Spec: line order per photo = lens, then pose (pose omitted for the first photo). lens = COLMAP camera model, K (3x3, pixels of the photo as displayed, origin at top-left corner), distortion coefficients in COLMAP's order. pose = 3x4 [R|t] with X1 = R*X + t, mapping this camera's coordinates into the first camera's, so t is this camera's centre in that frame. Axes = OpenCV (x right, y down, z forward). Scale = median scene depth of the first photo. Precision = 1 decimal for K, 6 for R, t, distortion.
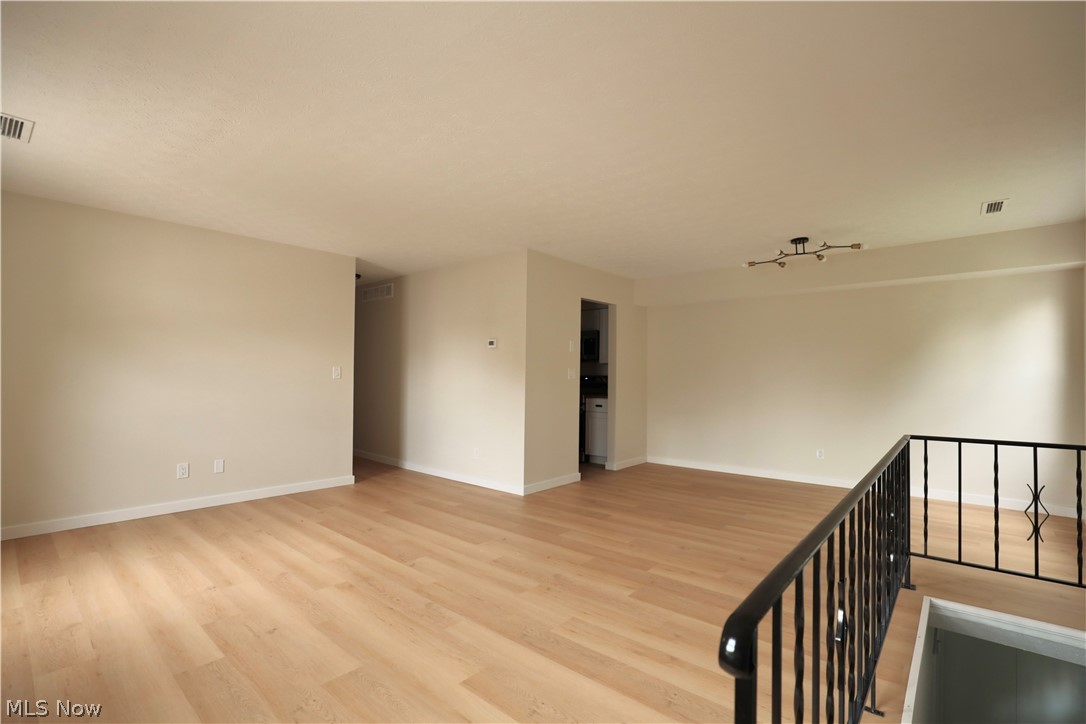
lens RADIAL K [[489.3, 0, 549.1], [0, 489.3, 365.3], [0, 0, 1]] dist [-0.024231, 0.004483]
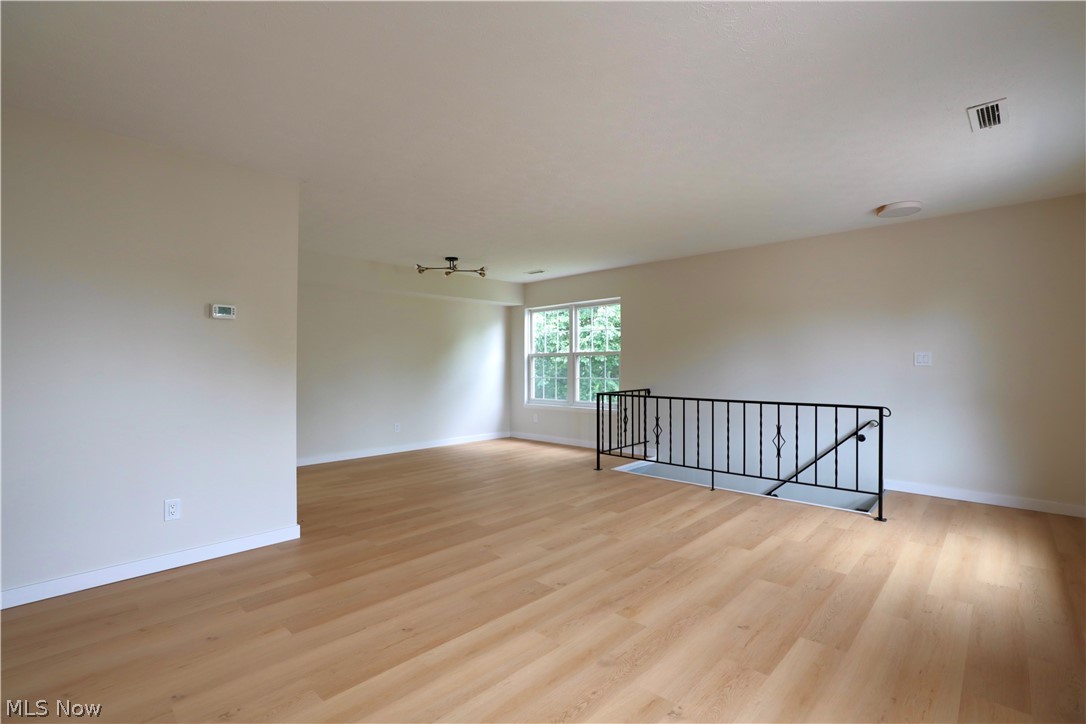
lens RADIAL K [[489.3, 0, 547.7], [0, 489.3, 364.2], [0, 0, 1]] dist [-0.024231, 0.004483]
pose [[0.045385, -0.001908, 0.998968, -1.189336], [-0.027768, 0.999609, 0.003171, 0.017718], [-0.998584, -0.027884, 0.045314, 1.033133]]
